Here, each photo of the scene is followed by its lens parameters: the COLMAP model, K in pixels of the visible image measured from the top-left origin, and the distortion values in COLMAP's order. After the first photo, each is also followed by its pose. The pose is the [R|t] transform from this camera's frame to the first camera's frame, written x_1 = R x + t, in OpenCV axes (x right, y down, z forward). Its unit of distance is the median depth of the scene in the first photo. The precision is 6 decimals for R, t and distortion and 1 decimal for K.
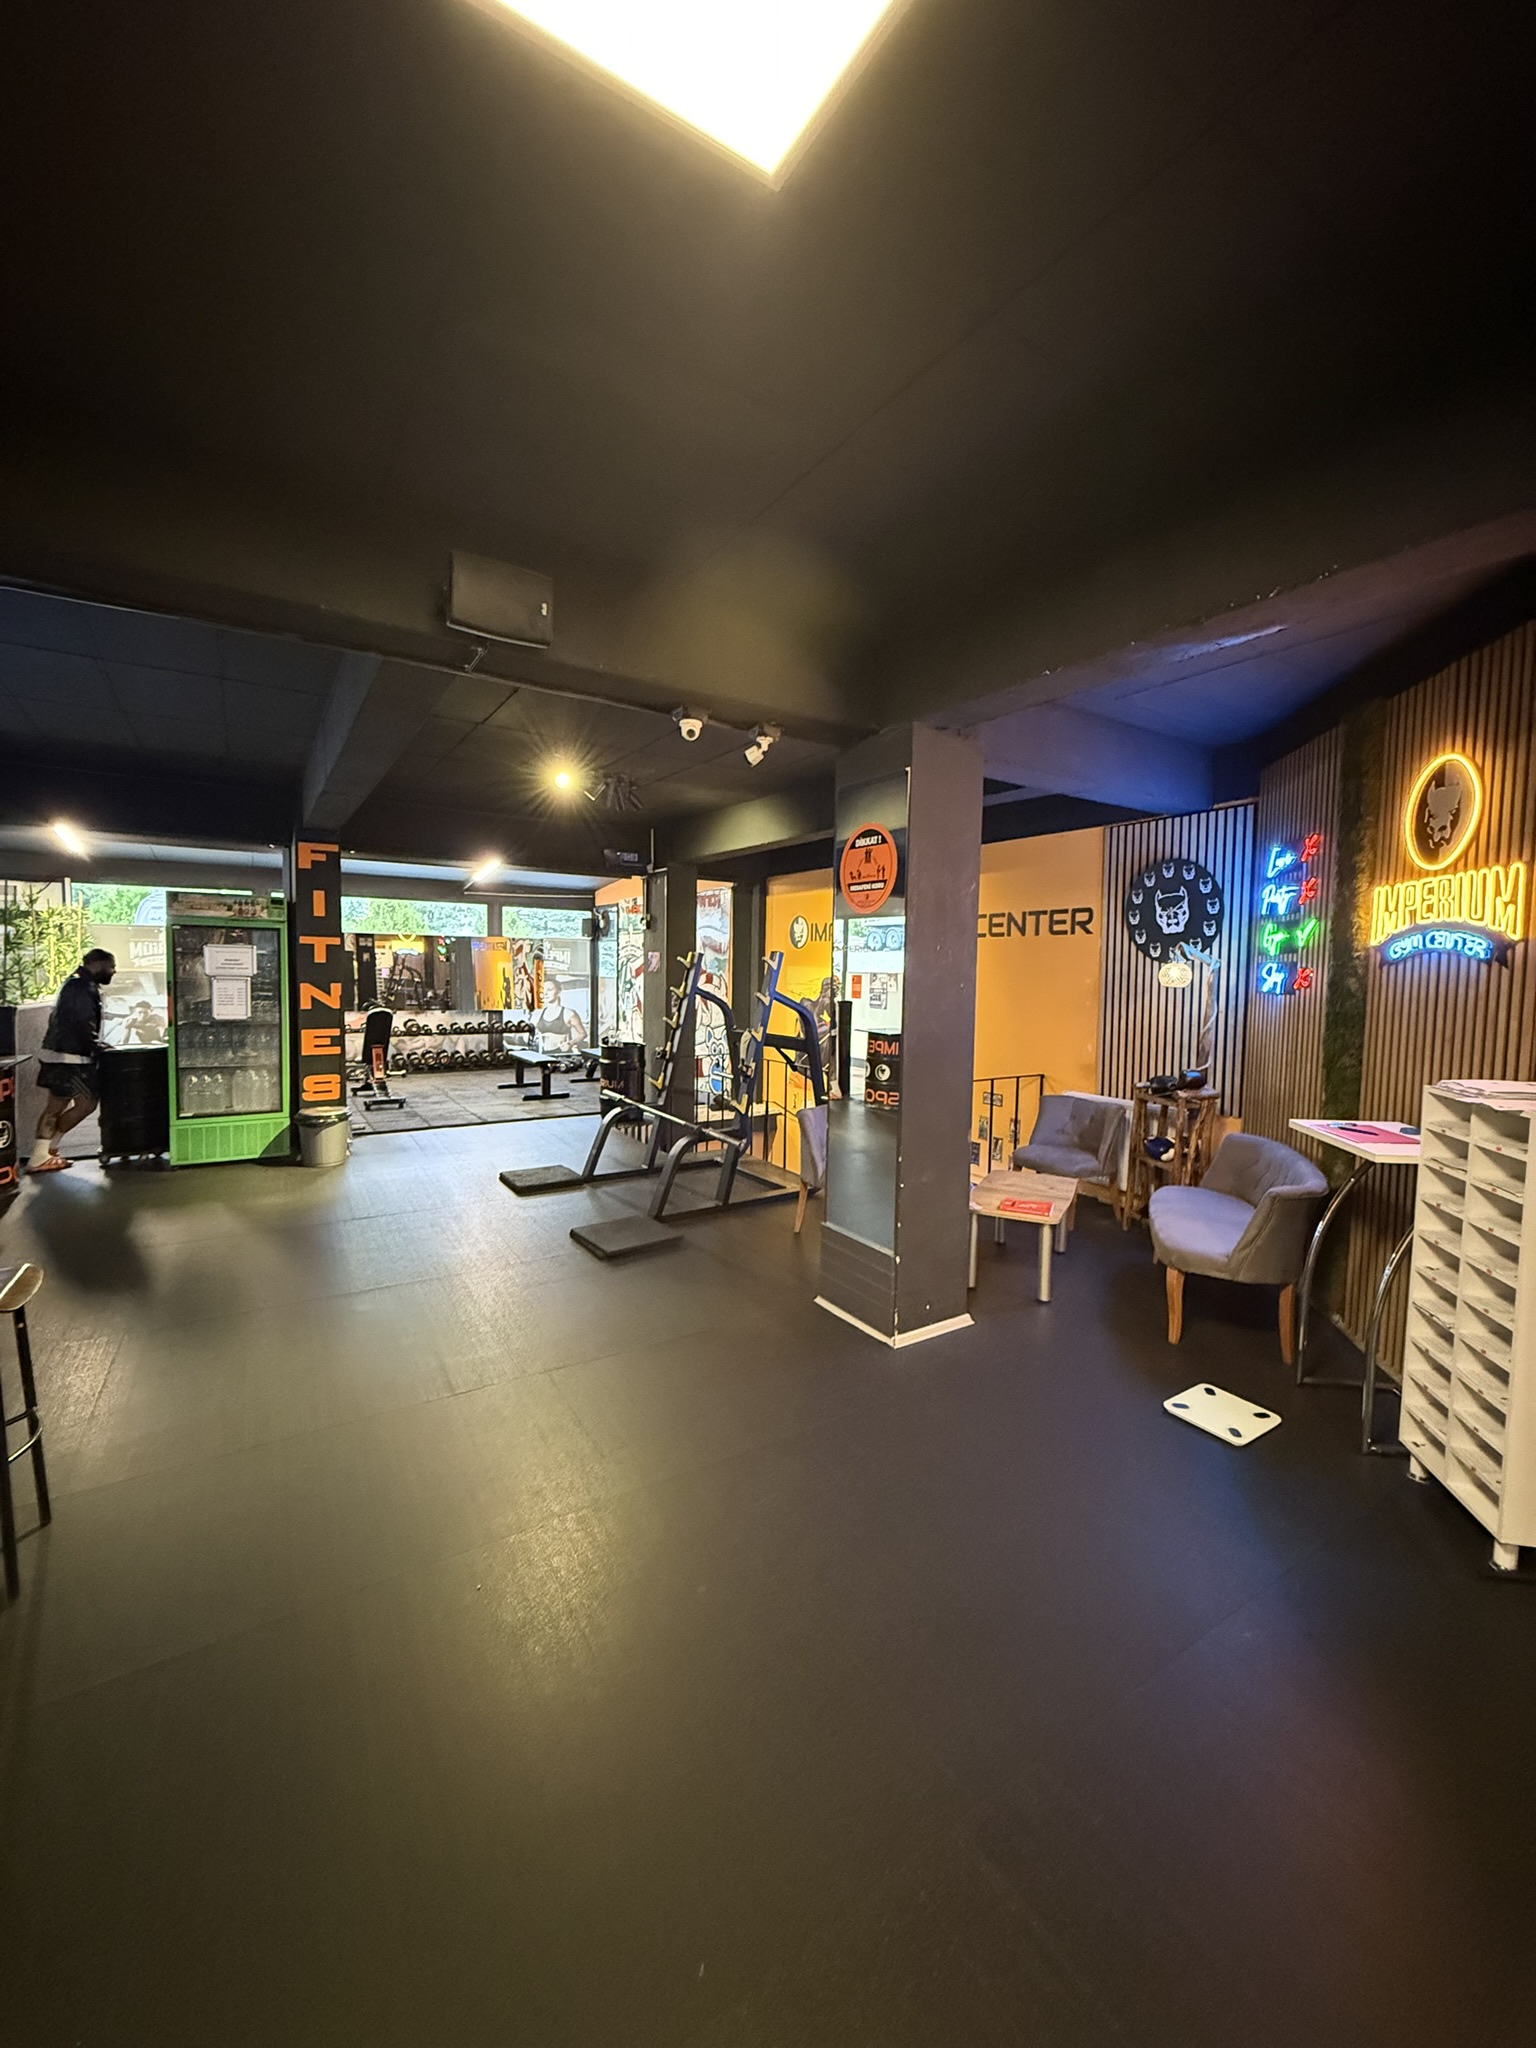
lens RADIAL K [[810.8, 0, 768.0], [0, 810.8, 1024.0], [0, 0, 1]] dist [-0.000030, -0.000101]
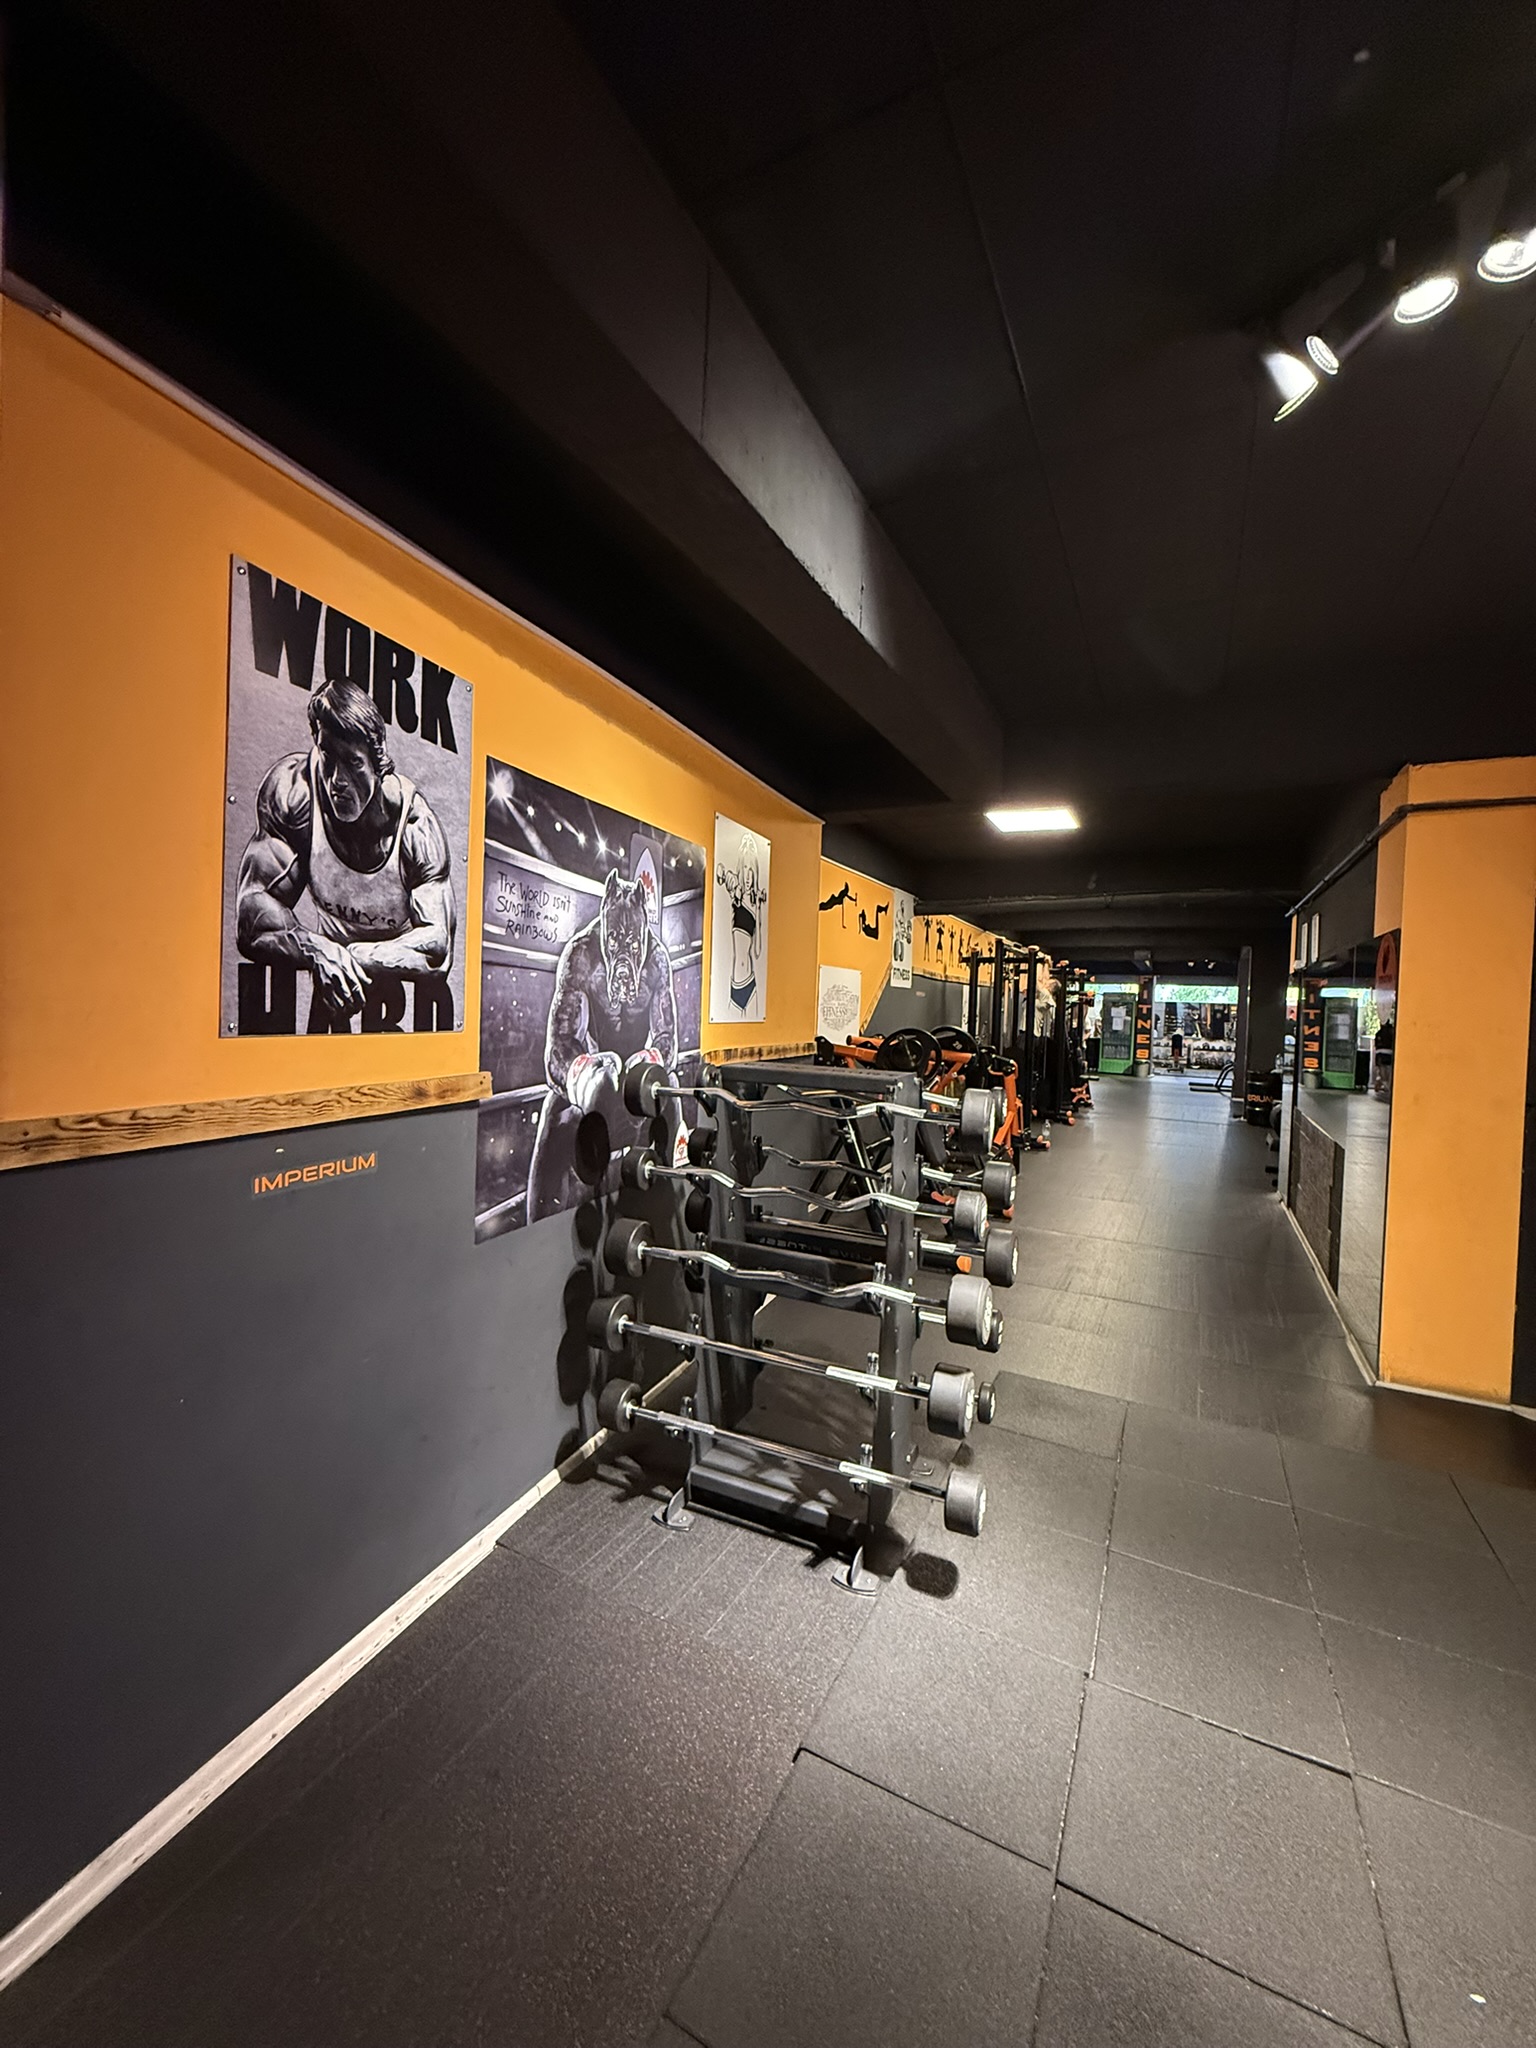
lens RADIAL K [[810.8, 0, 768.0], [0, 810.8, 1024.0], [0, 0, 1]] dist [-0.000030, -0.000101]
pose [[0.493591, 0.017465, -0.869519, 1.478628], [-0.084890, 0.995992, -0.028183, 0.179413], [0.865541, 0.087724, 0.493095, -1.833520]]
